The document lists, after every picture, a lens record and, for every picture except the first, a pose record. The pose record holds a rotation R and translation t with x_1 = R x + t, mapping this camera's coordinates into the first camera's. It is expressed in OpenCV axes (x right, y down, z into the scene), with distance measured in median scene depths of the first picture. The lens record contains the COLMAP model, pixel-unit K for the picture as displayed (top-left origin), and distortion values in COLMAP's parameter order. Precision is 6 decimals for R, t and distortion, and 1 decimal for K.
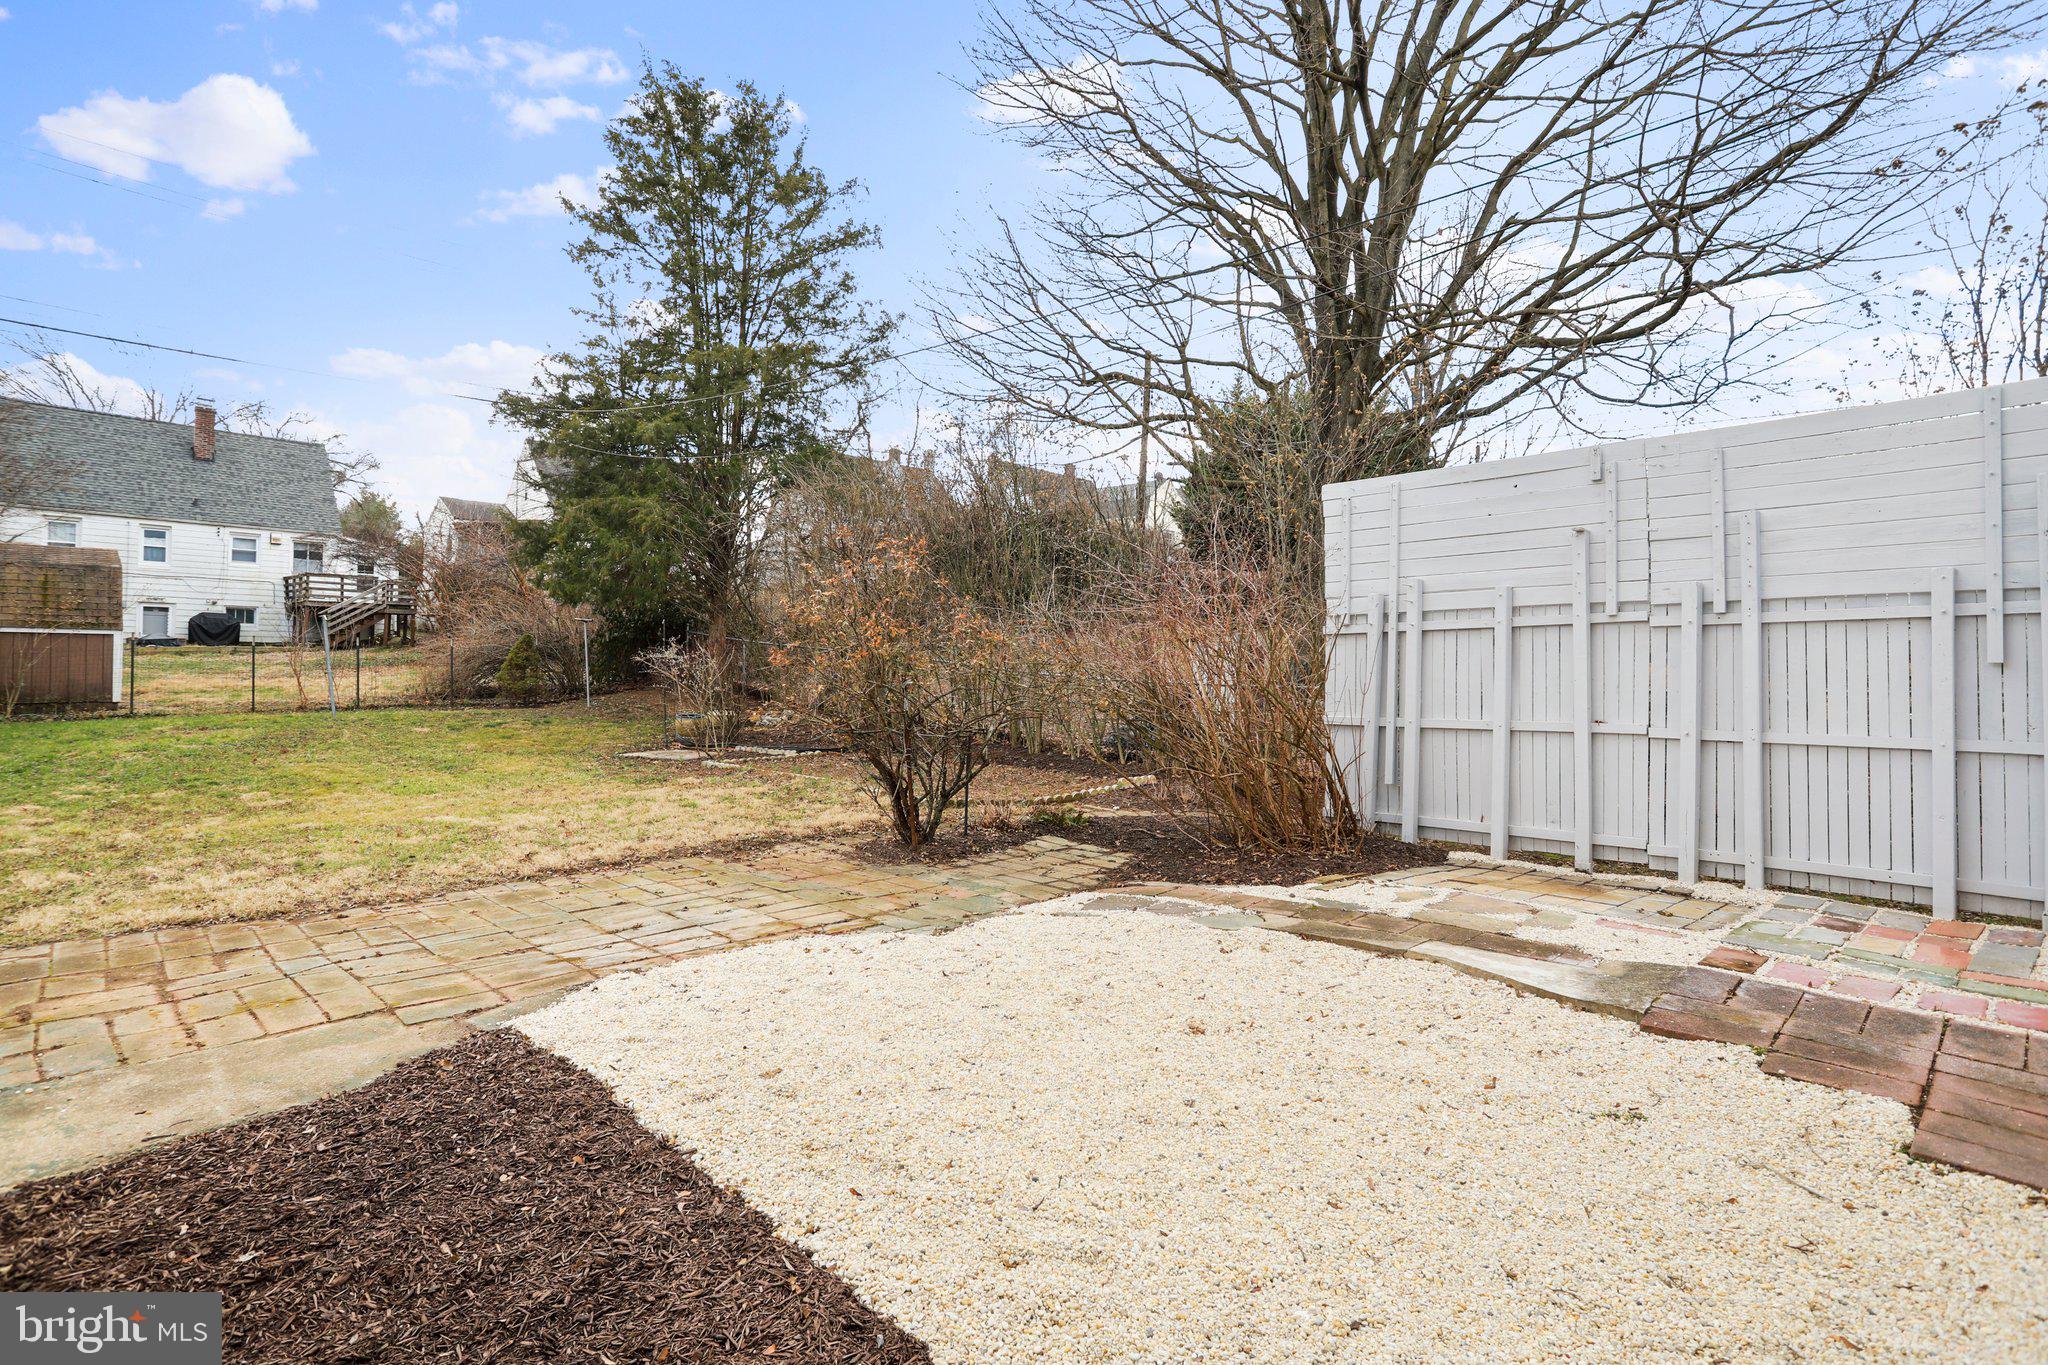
lens RADIAL K [[1005.1, 0, 1022.1], [0, 1005.1, 677.7], [0, 0, 1]] dist [-0.046436, 0.021903]
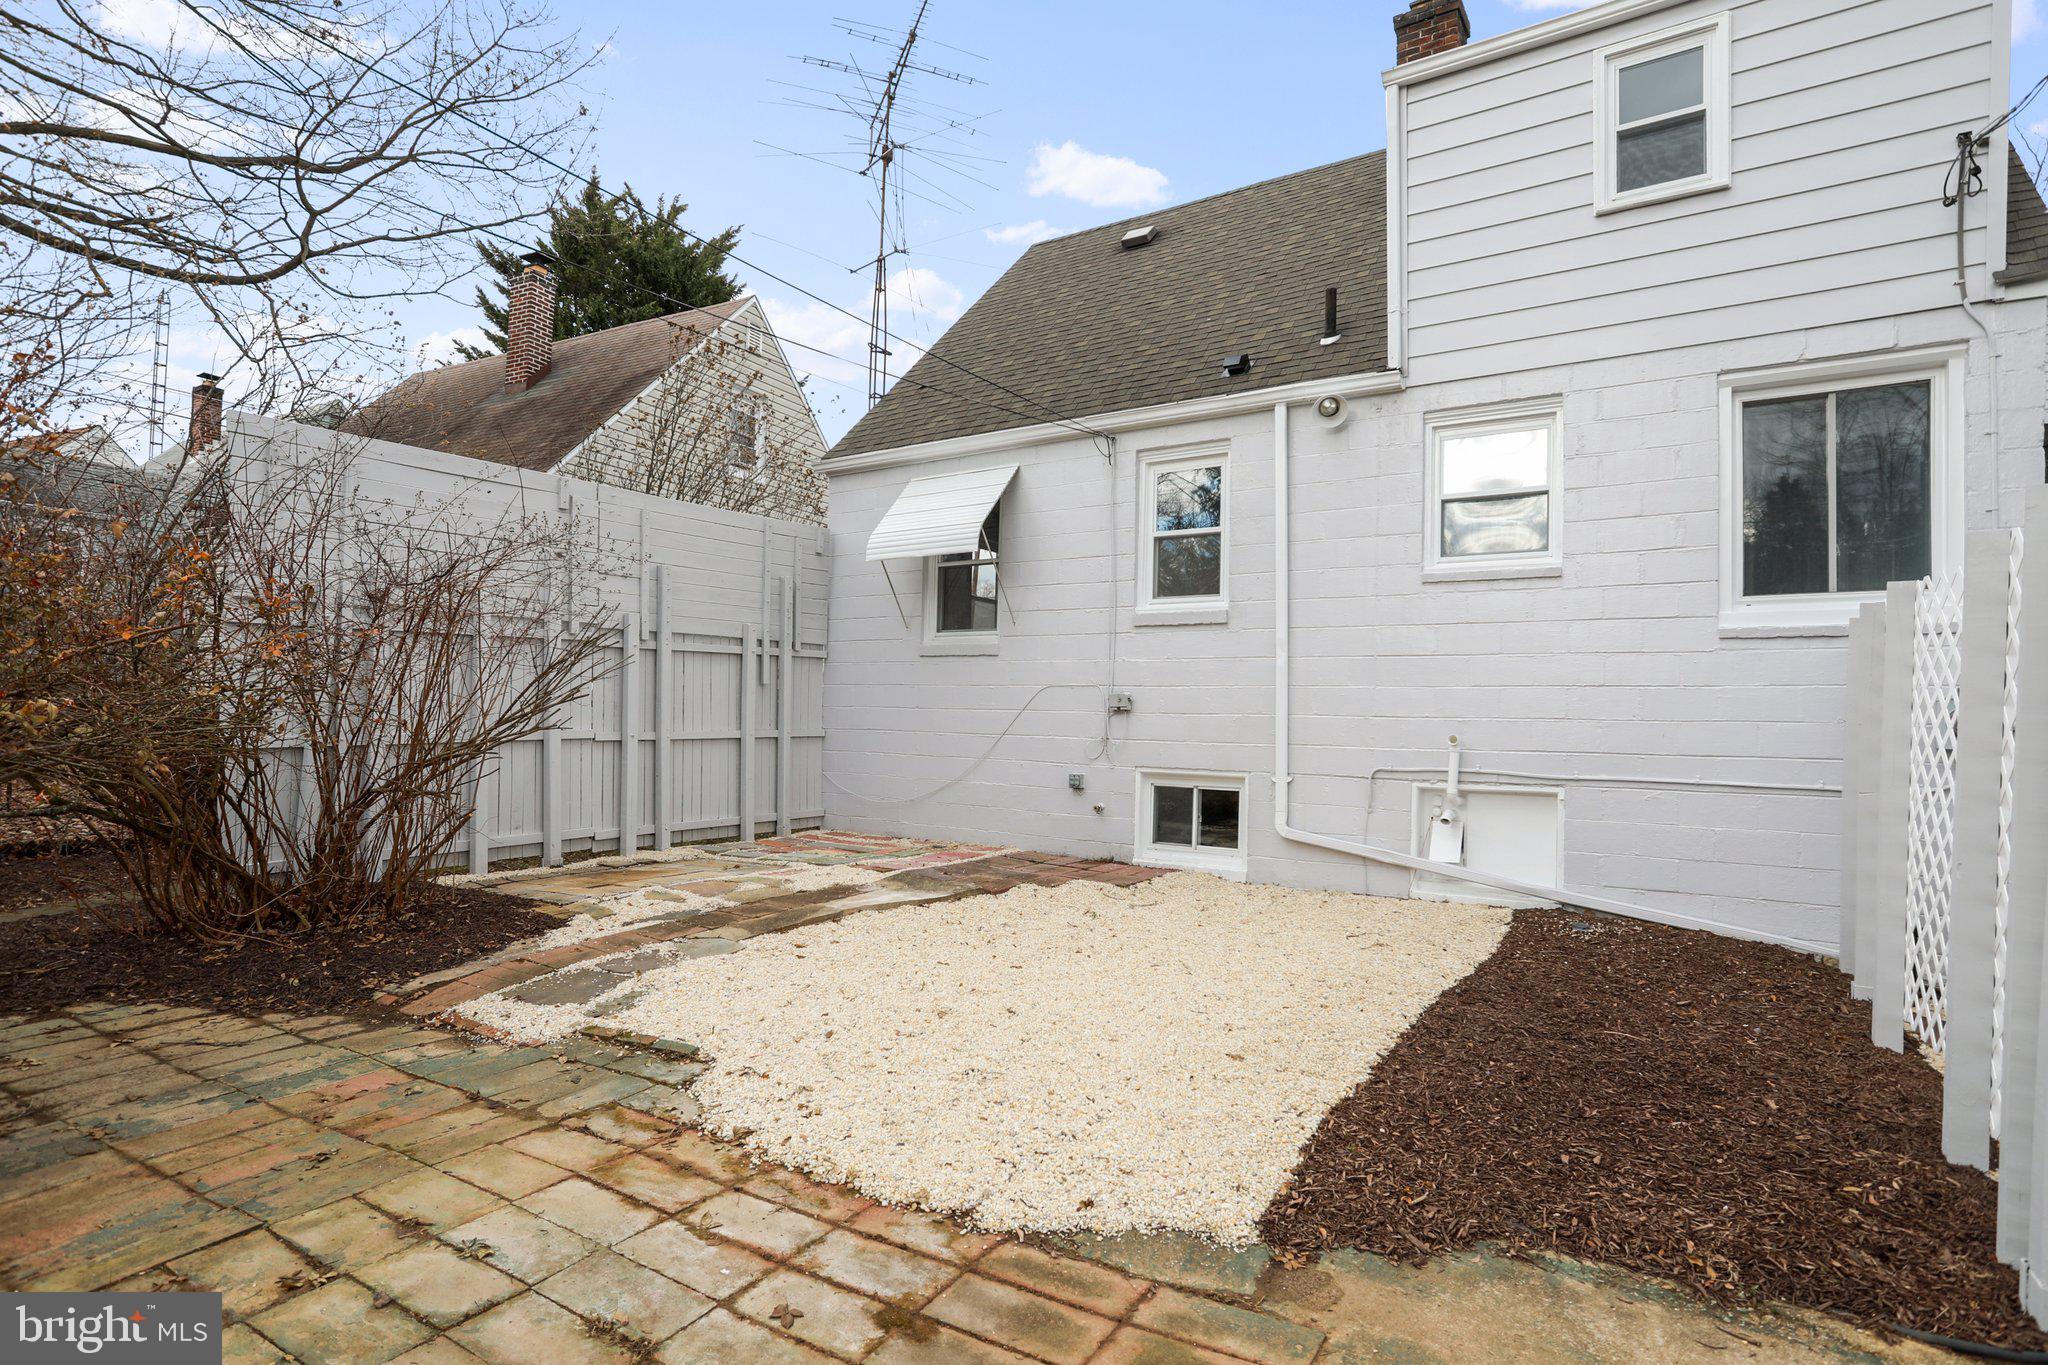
lens RADIAL K [[1005.1, 0, 1049.8], [0, 1005.1, 698.3], [0, 0, 1]] dist [-0.046436, 0.021903]
pose [[-0.219777, -0.007786, 0.975519, -0.237449], [-0.013779, 0.999893, 0.004876, -0.001733], [-0.975453, -0.012370, -0.219861, 0.268374]]
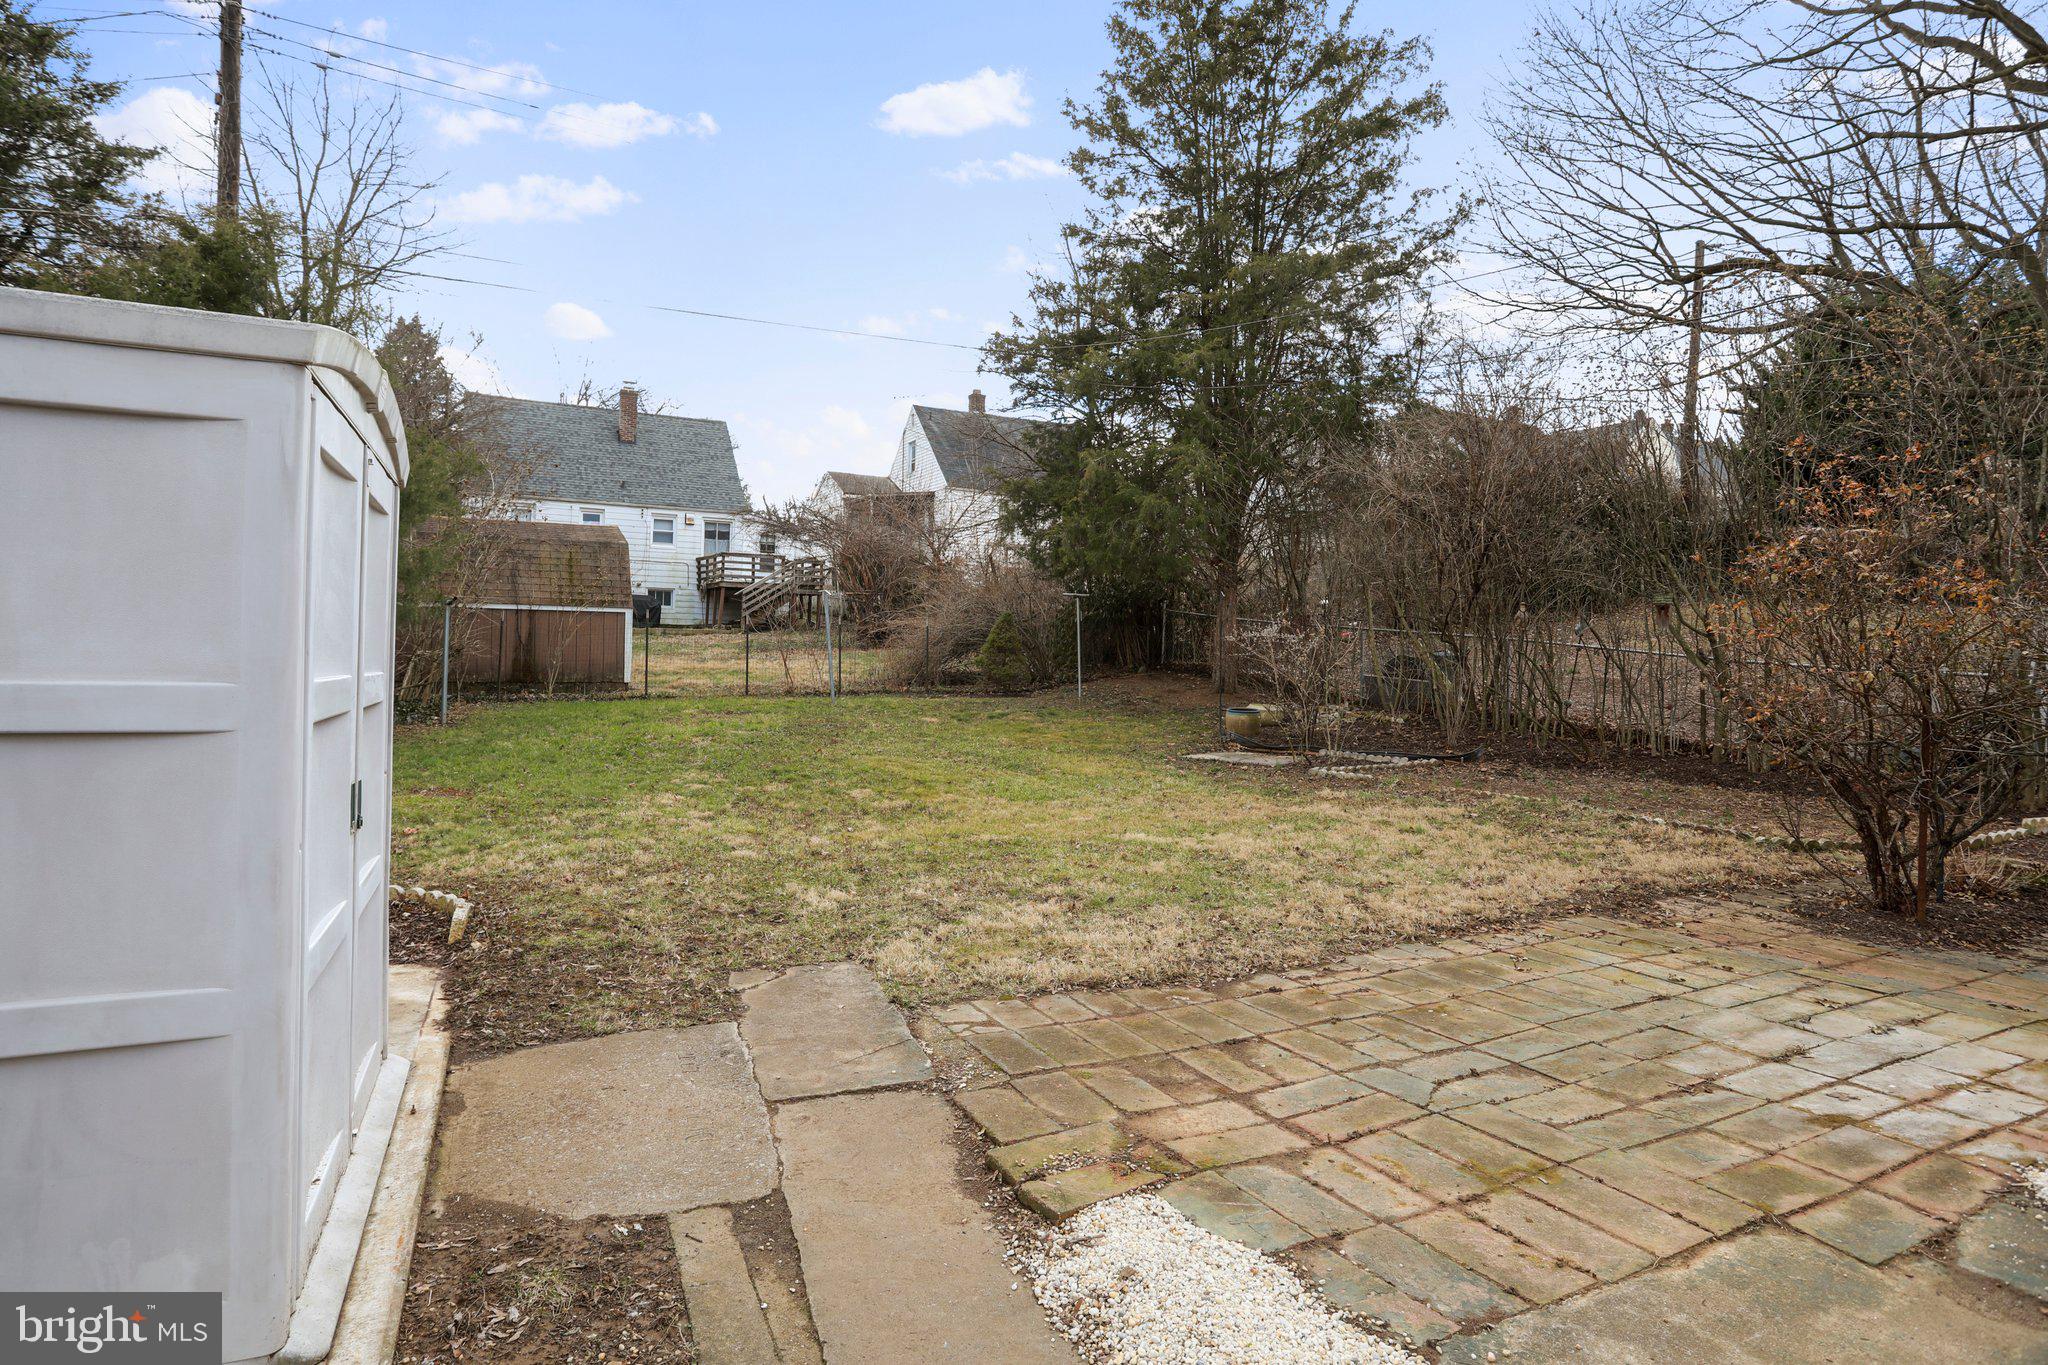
lens RADIAL K [[1141.5, 0, 1002.7], [0, 1141.5, 679.2], [0, 0, 1]] dist [-0.048494, 0.001780]
pose [[0.947704, 0.013621, -0.318860, -0.188312], [-0.010621, 0.999881, 0.011148, 0.004014], [0.318975, -0.007179, 0.947736, 0.053703]]
